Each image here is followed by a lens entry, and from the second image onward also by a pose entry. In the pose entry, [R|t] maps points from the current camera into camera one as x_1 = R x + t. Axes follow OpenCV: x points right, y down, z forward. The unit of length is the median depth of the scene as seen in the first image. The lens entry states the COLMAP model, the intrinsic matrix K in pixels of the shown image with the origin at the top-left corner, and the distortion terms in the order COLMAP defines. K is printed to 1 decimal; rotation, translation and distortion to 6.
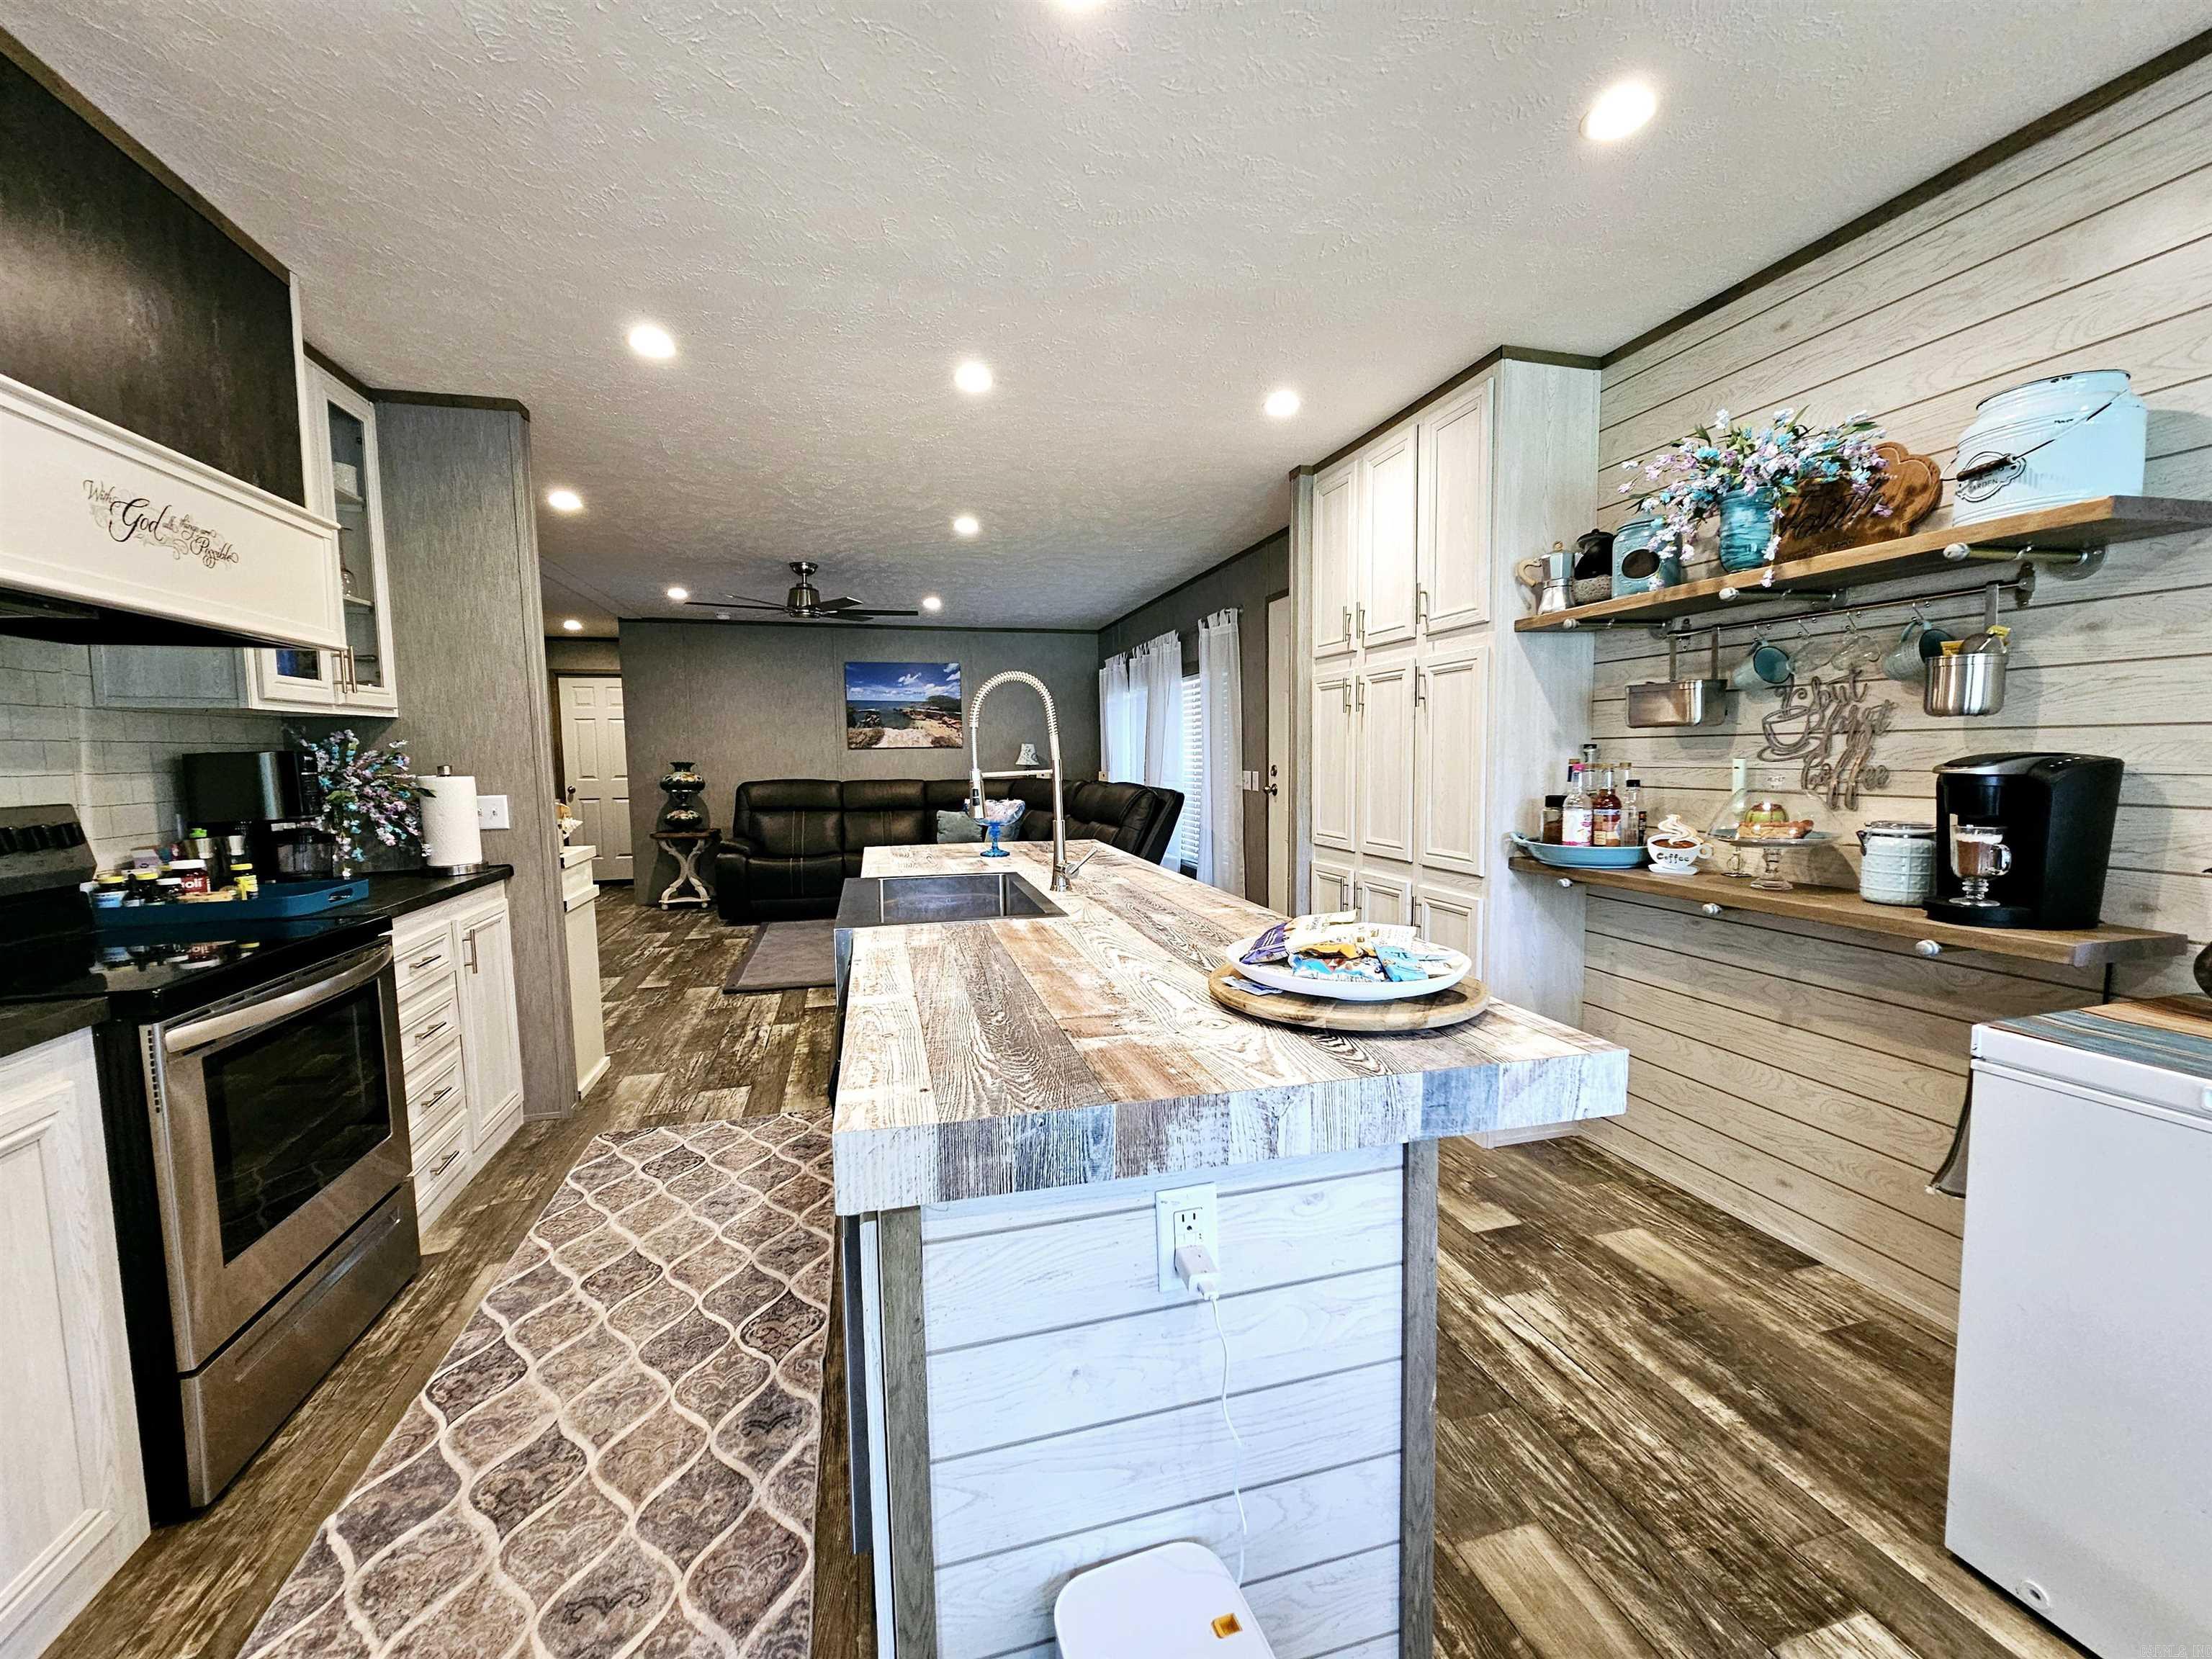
lens RADIAL K [[899.9, 0, 1112.7], [0, 899.9, 830.0], [0, 0, 1]] dist [-0.002052, 0.000295]
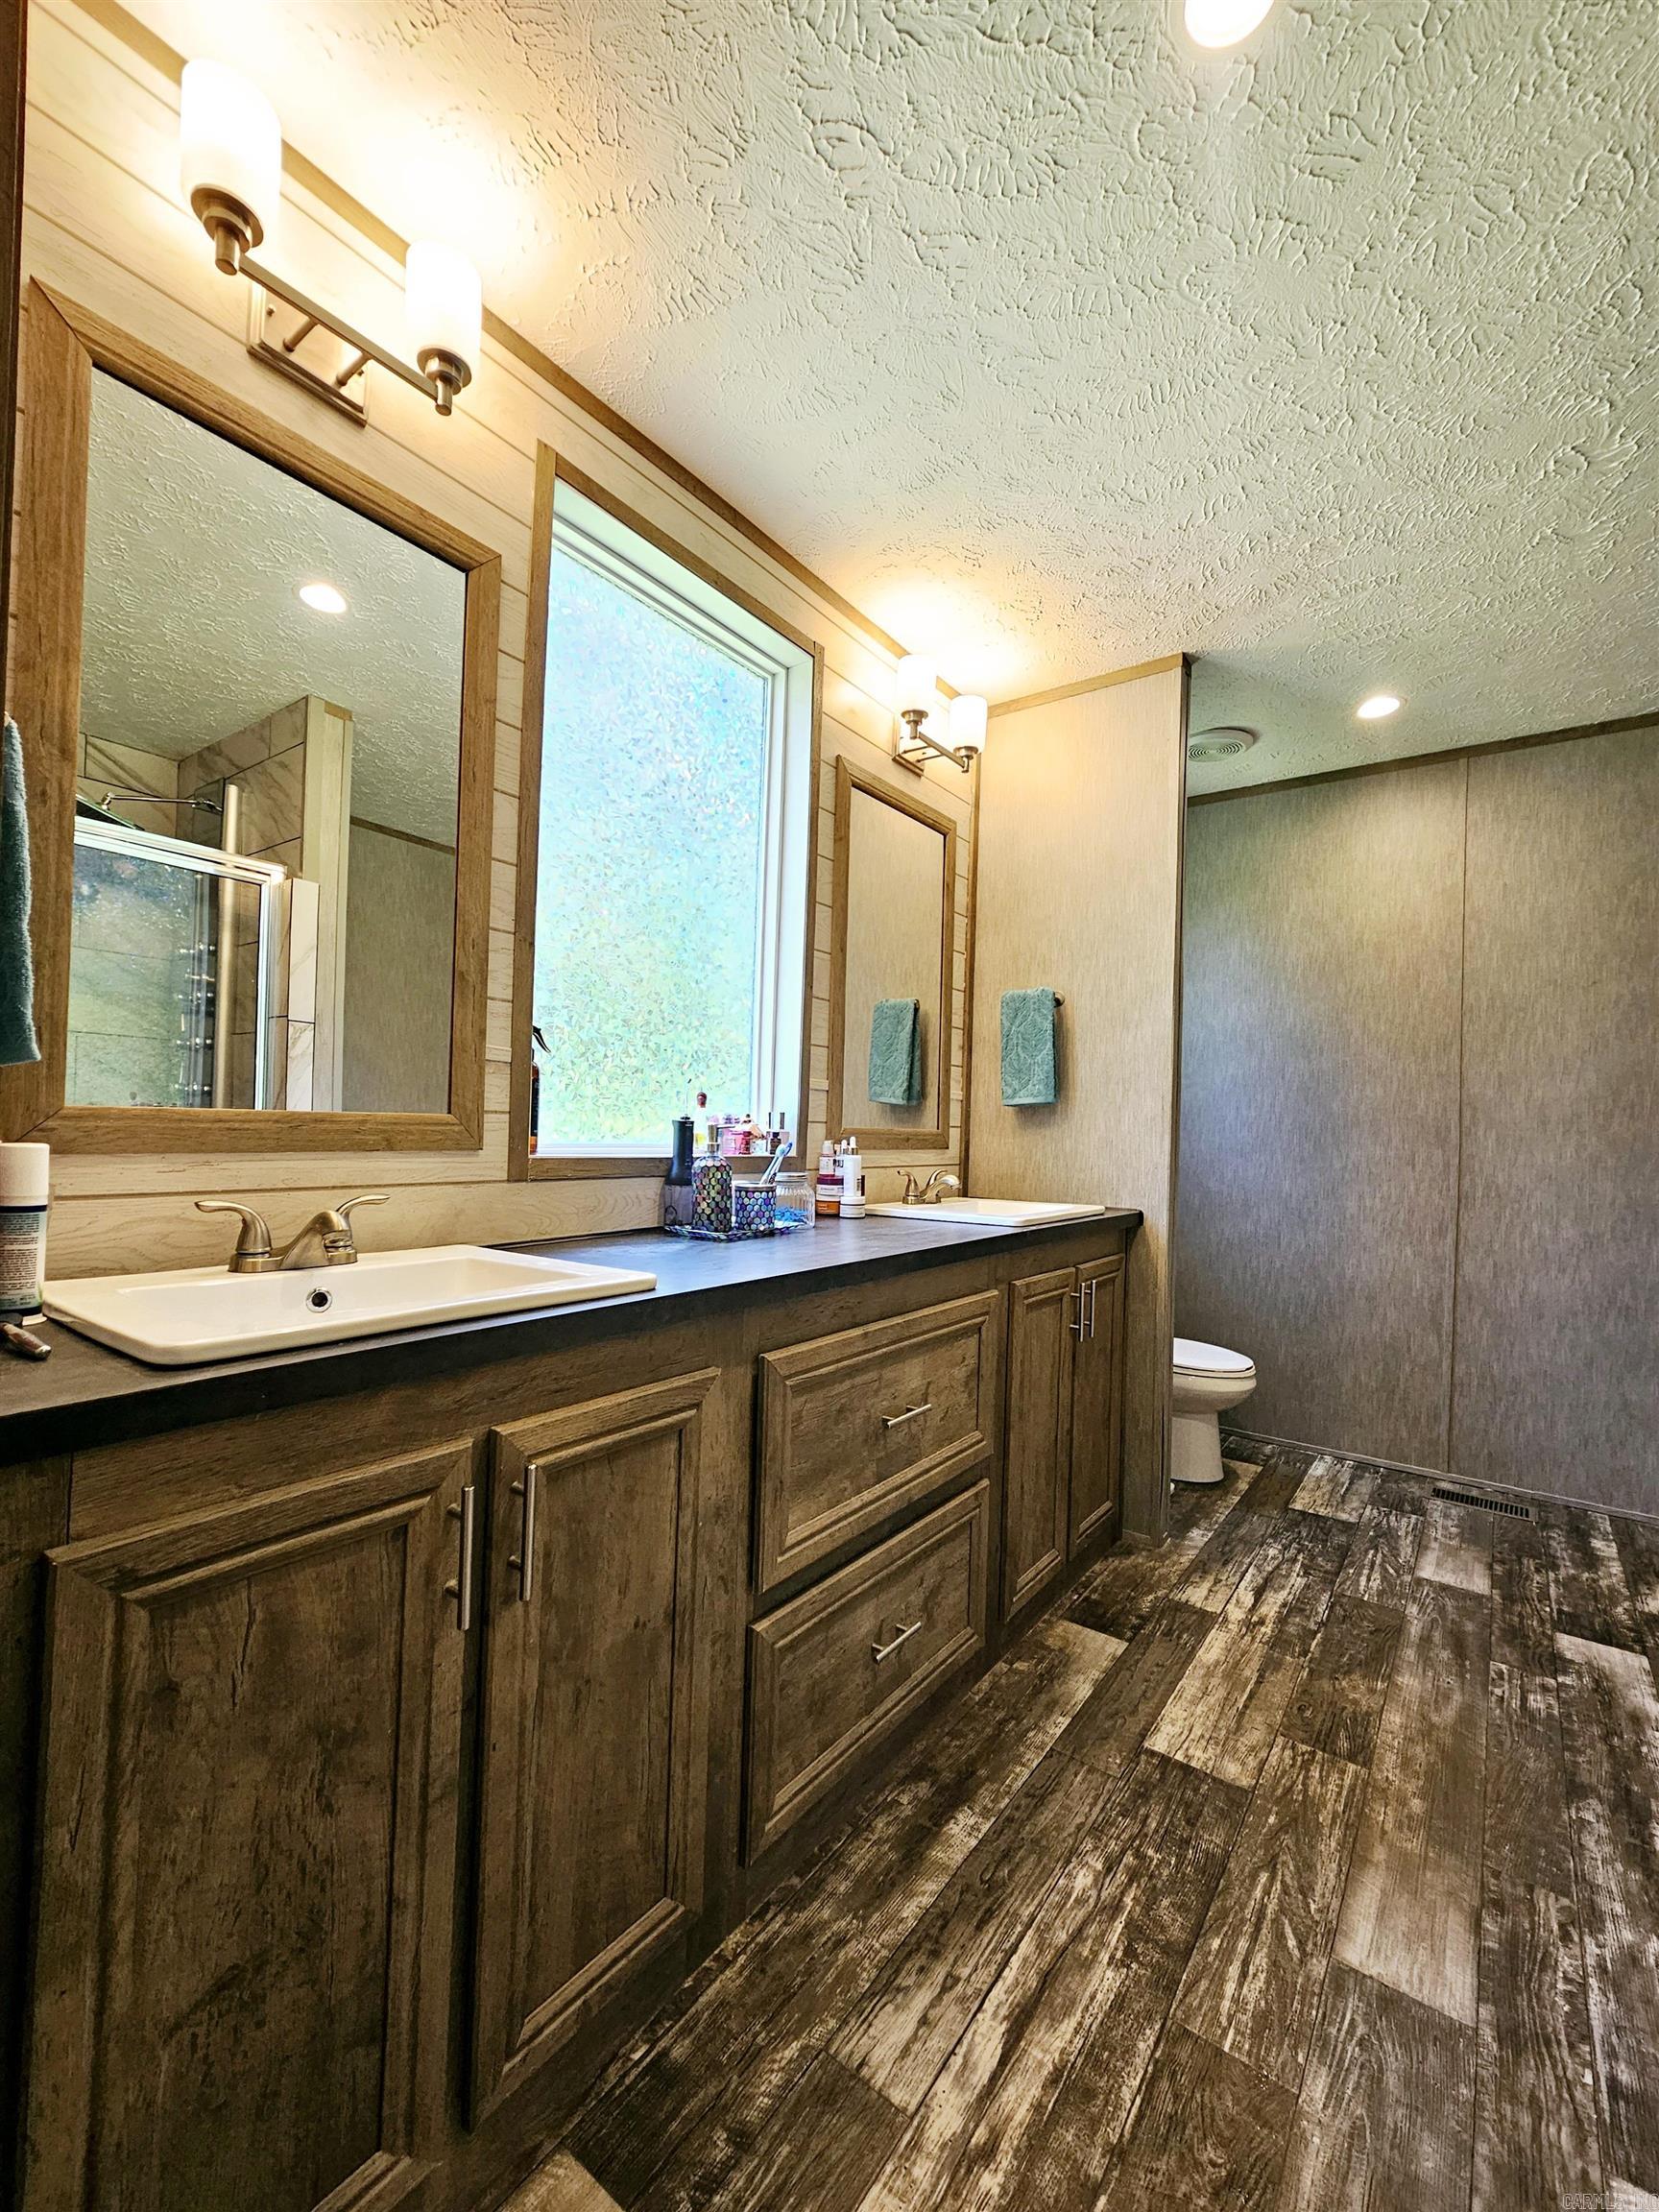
lens RADIAL K [[899.9, 0, 839.3], [0, 899.9, 1115.9], [0, 0, 1]] dist [-0.002052, 0.000295]
pose [[-0.616172, 0.005223, 0.787594, -1.110032], [0.049037, 0.998292, 0.031744, -0.146500], [-0.786084, 0.058181, -0.615376, 2.518009]]
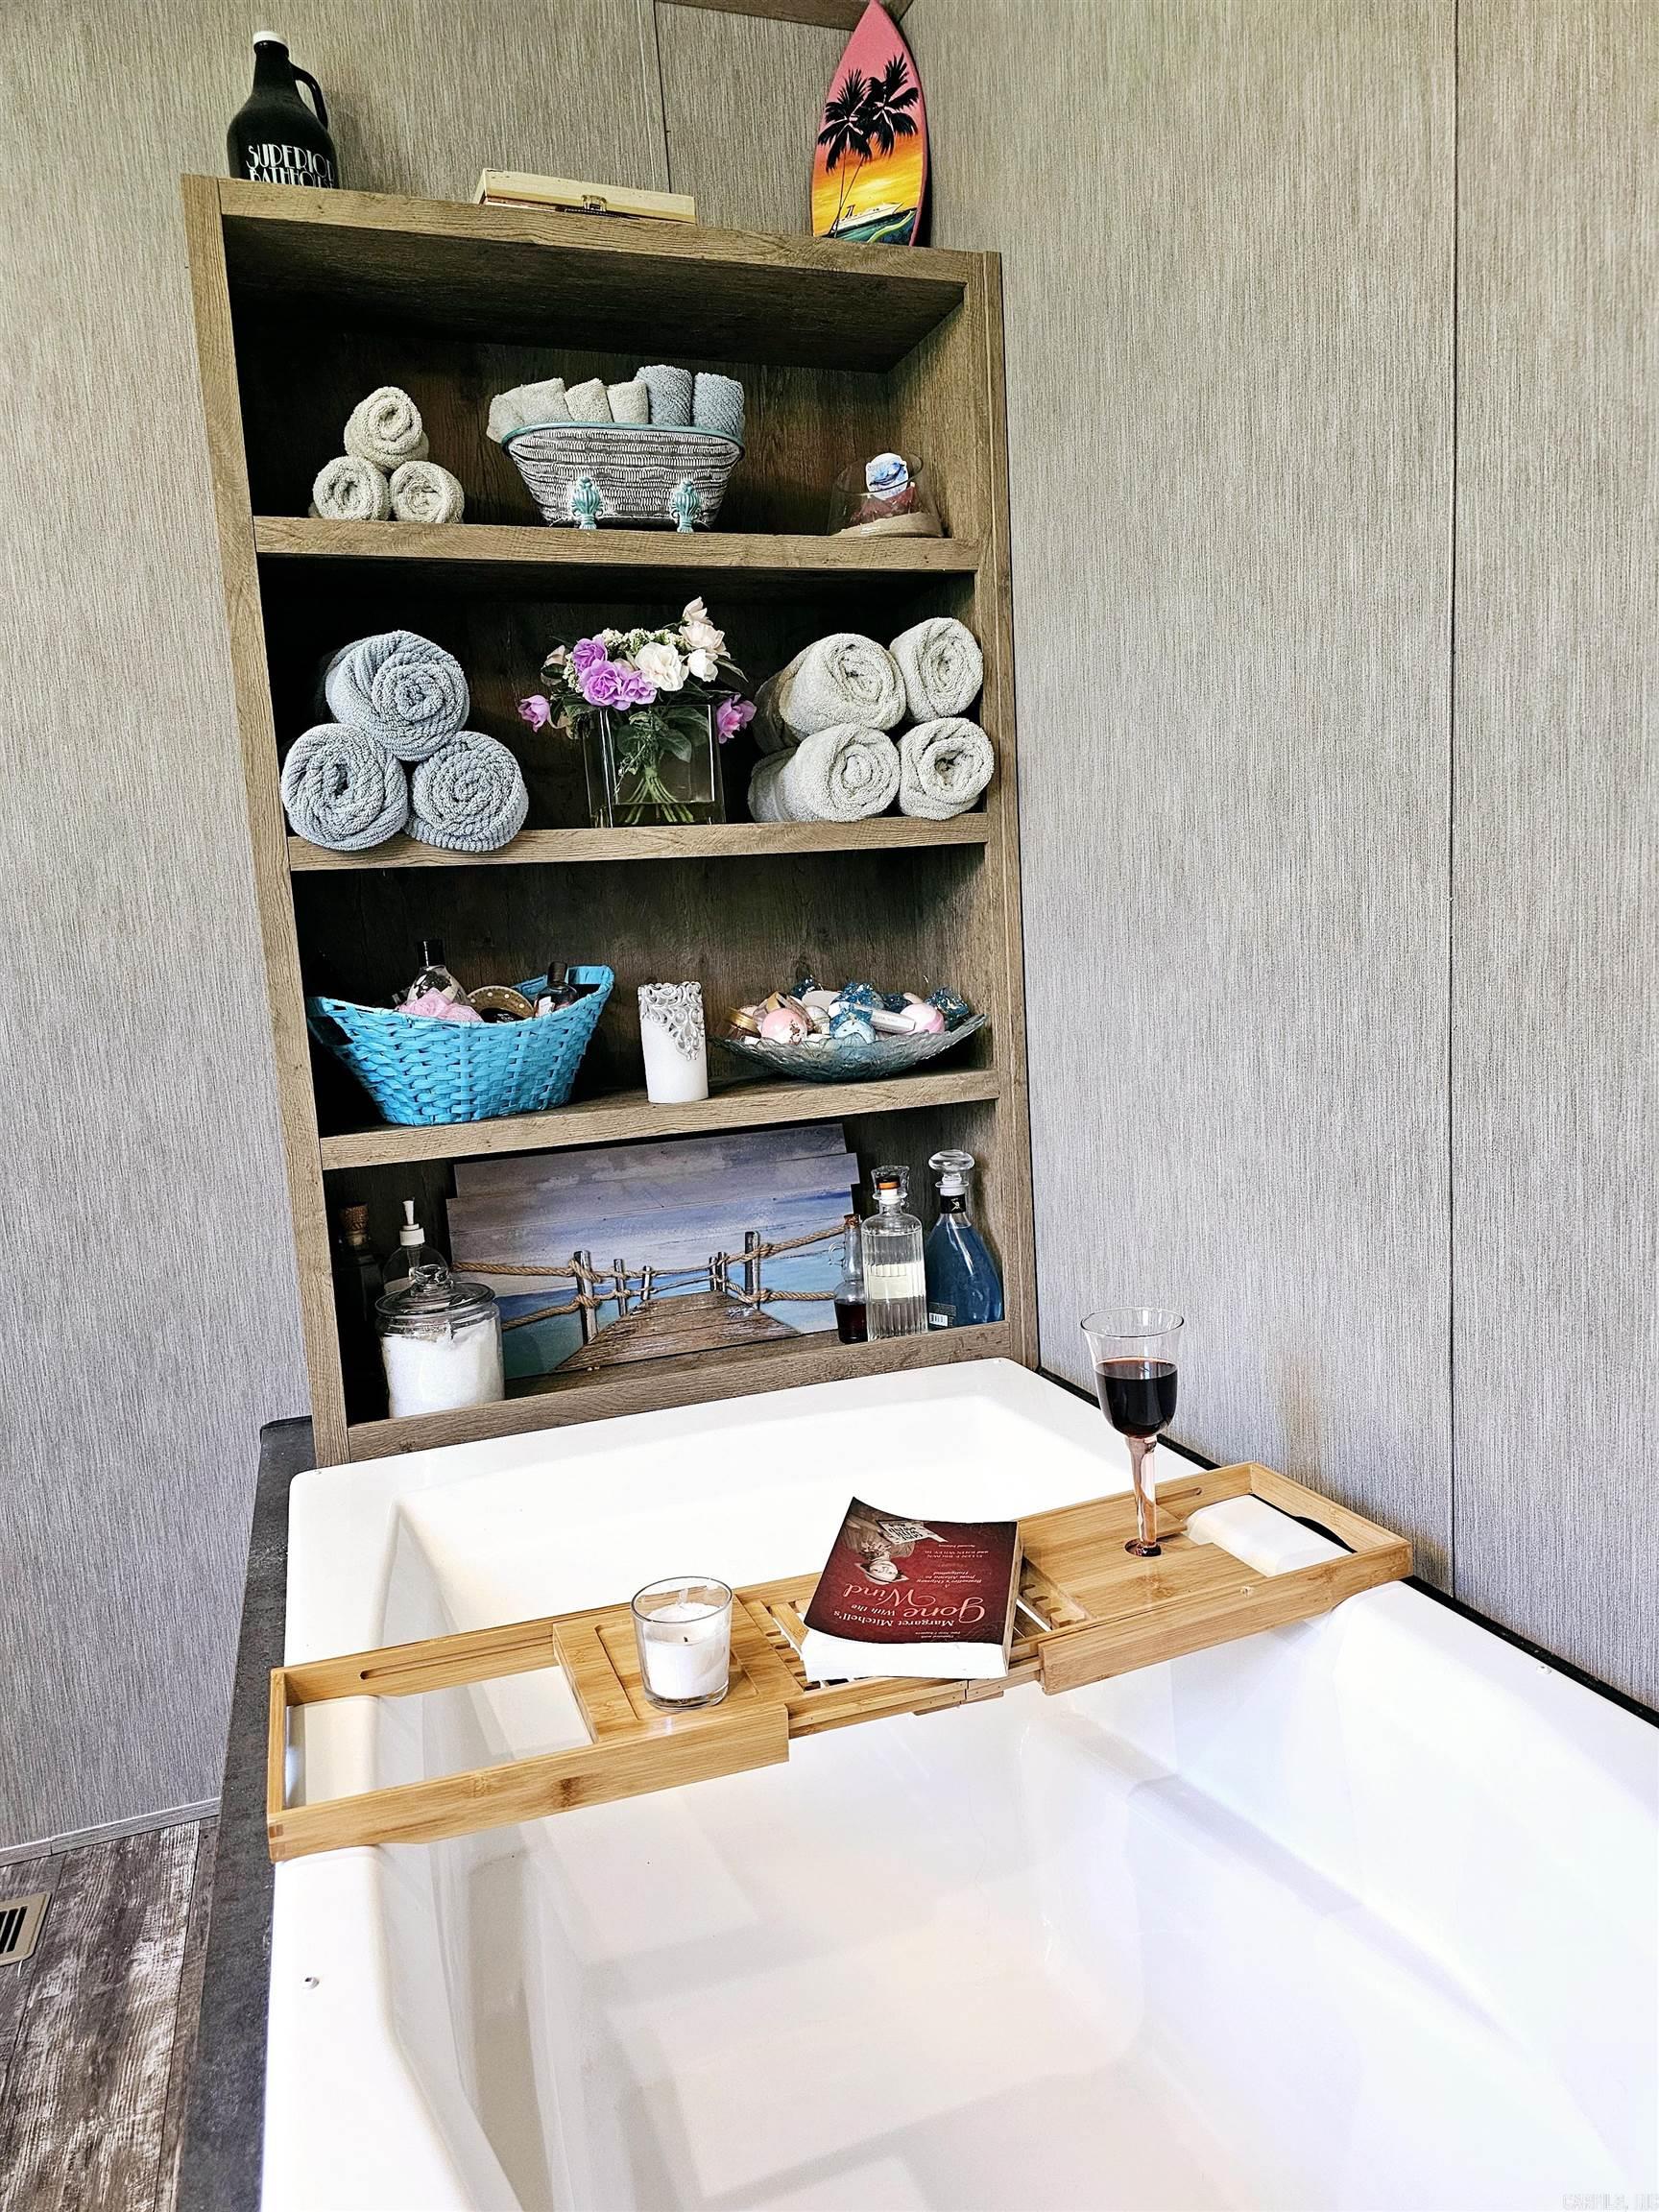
lens RADIAL K [[1482.1, 0, 829.5], [0, 1482.1, 1106.0], [0, 0, 1]] dist [0.003445, 0.000755]
pose [[-0.994690, 0.080377, -0.064277, -1.146703], [0.065097, 0.975105, 0.211973, -0.111747], [0.079714, 0.206663, -0.975160, 1.859375]]
